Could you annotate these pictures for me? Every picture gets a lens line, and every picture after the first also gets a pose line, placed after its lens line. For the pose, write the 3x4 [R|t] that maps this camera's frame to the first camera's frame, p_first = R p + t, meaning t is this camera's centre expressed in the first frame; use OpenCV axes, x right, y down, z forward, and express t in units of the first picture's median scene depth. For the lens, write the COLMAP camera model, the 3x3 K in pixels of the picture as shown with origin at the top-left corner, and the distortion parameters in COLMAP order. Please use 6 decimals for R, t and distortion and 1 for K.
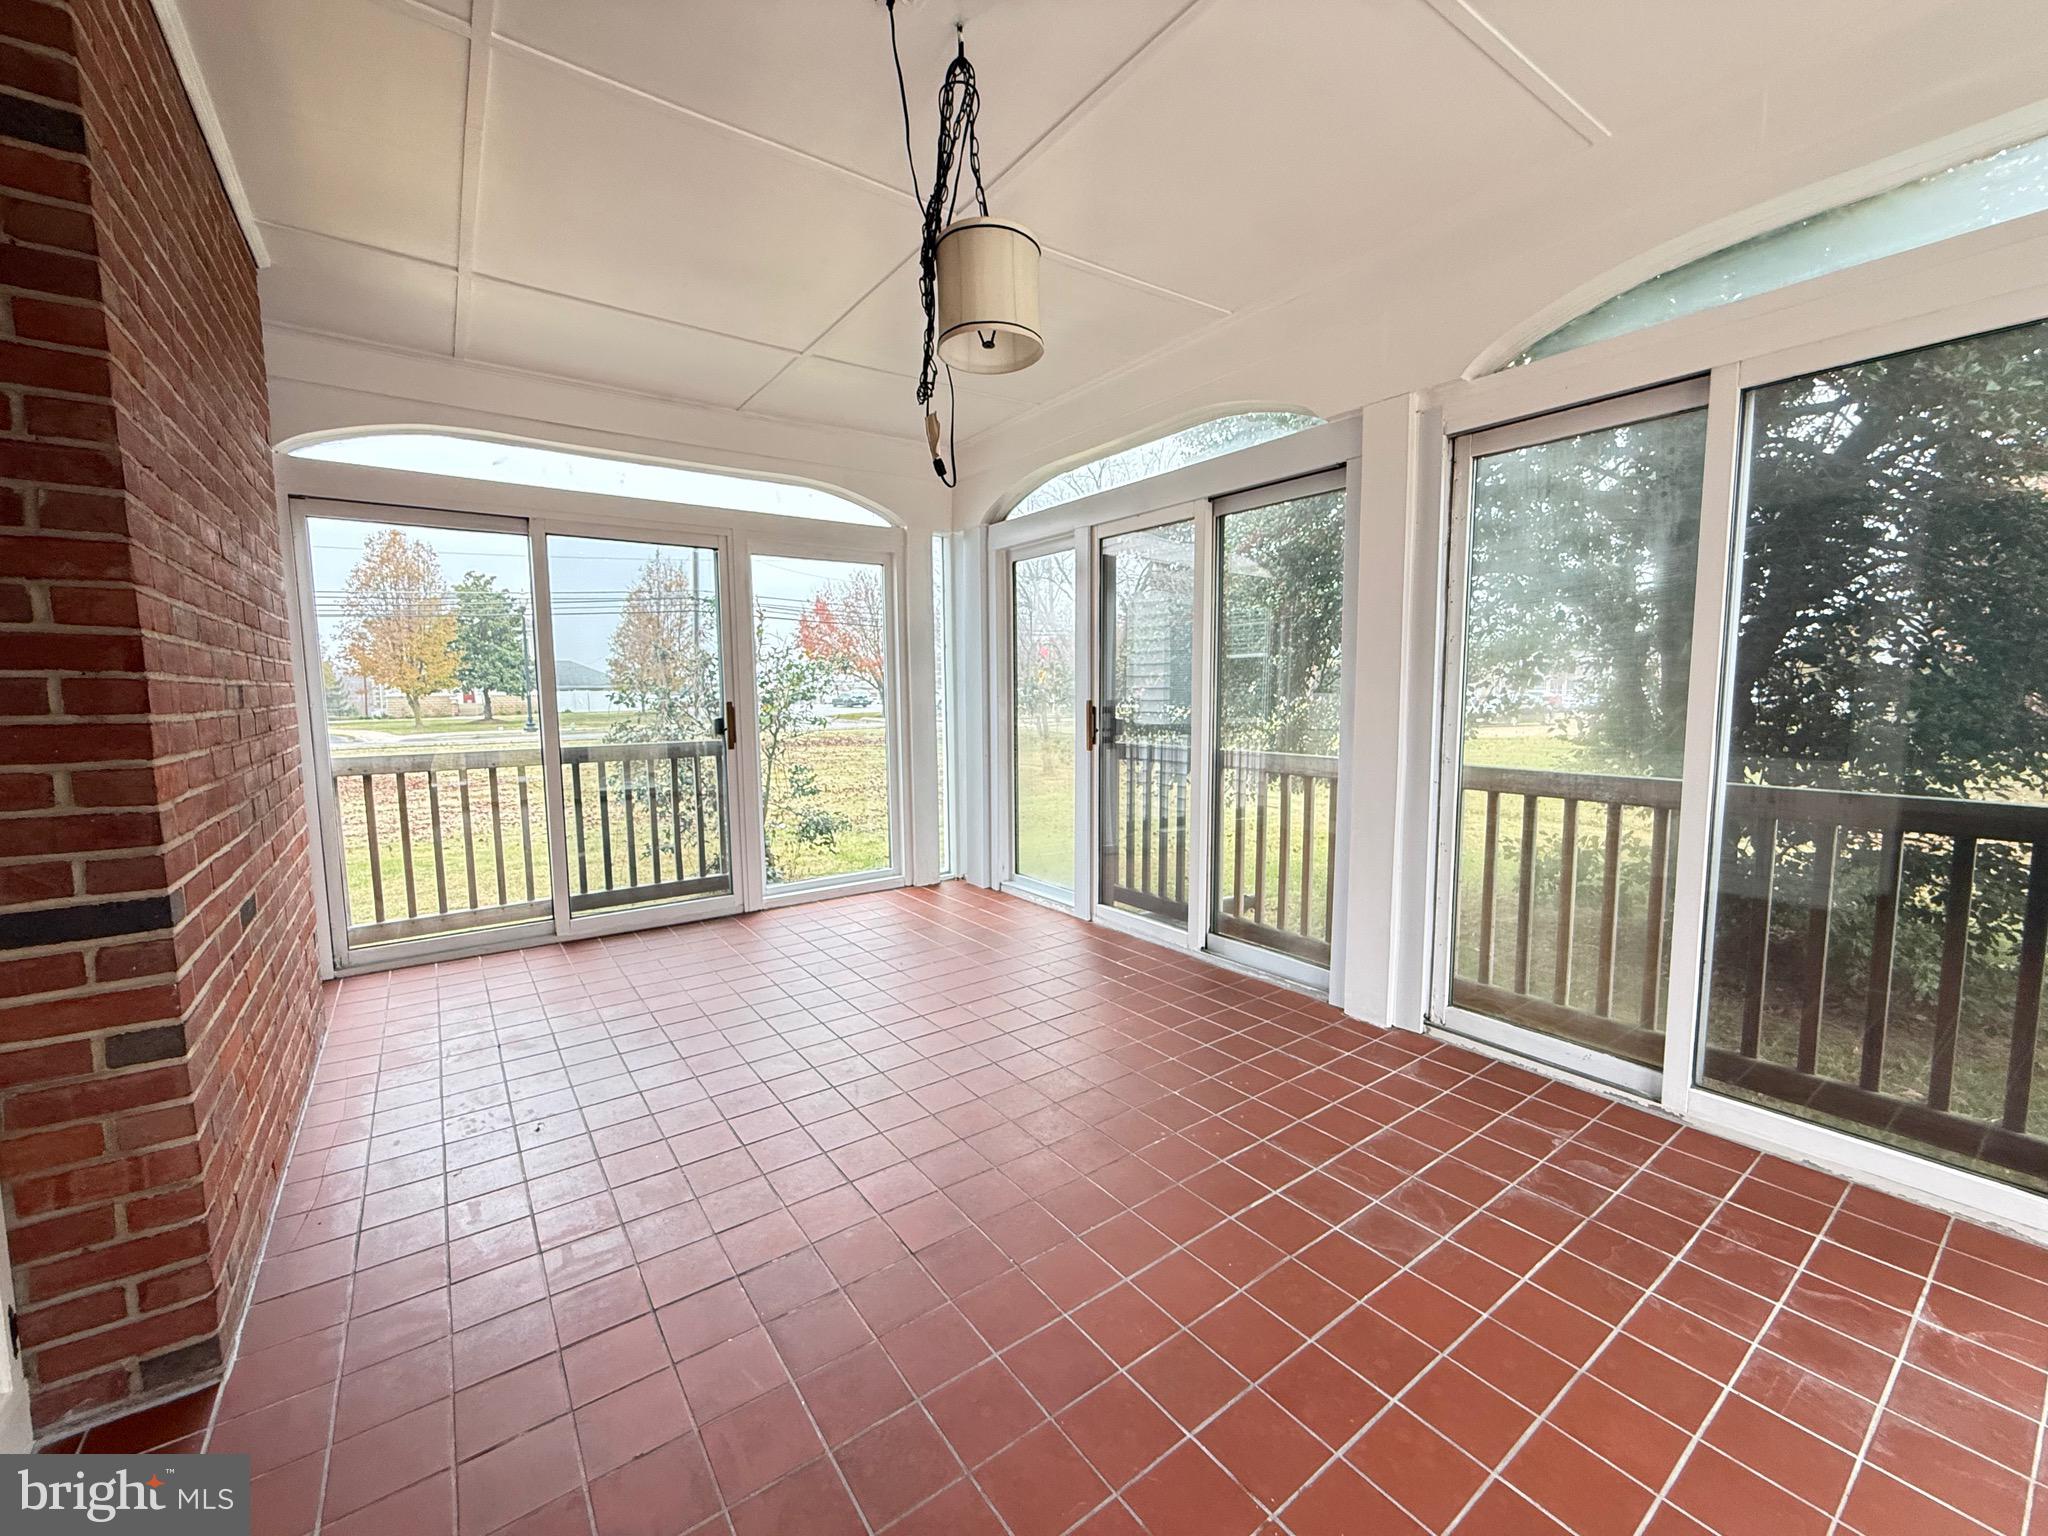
lens RADIAL K [[815.7, 0, 1023.0], [0, 815.7, 771.1], [0, 0, 1]] dist [-0.002699, 0.000049]
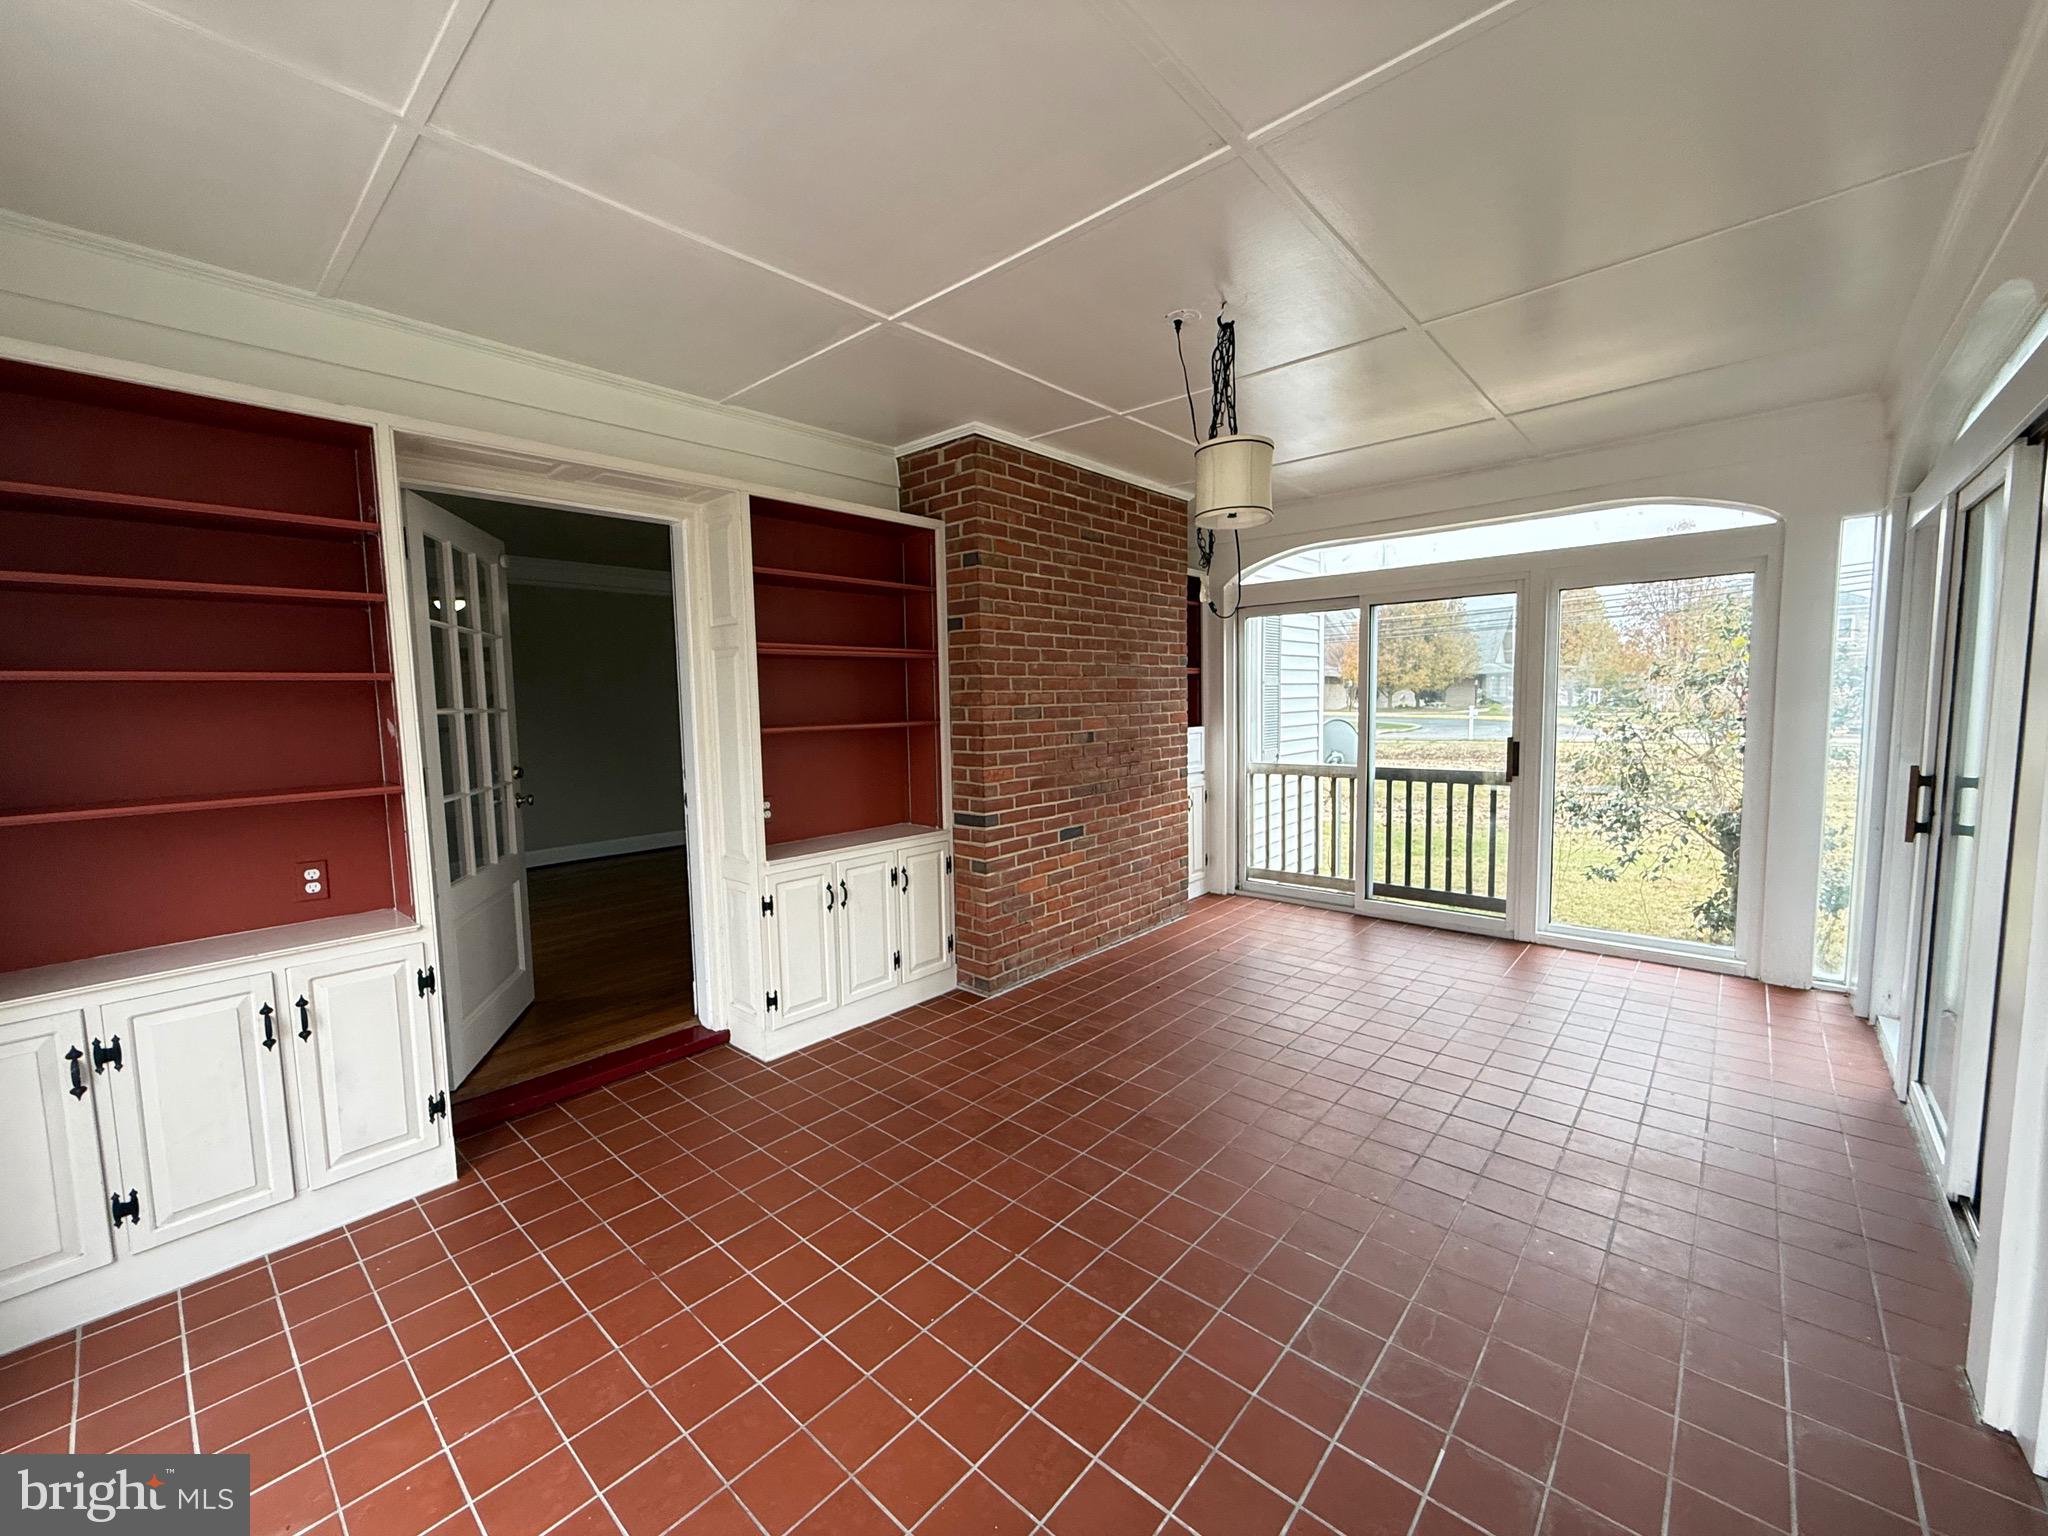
lens RADIAL K [[815.7, 0, 1026.5], [0, 815.7, 768.0], [0, 0, 1]] dist [-0.002699, 0.000049]
pose [[0.218656, 0.087468, -0.971874, 0.563372], [-0.080053, 0.994225, 0.071469, -0.074648], [0.972513, 0.062175, 0.224395, 0.169202]]
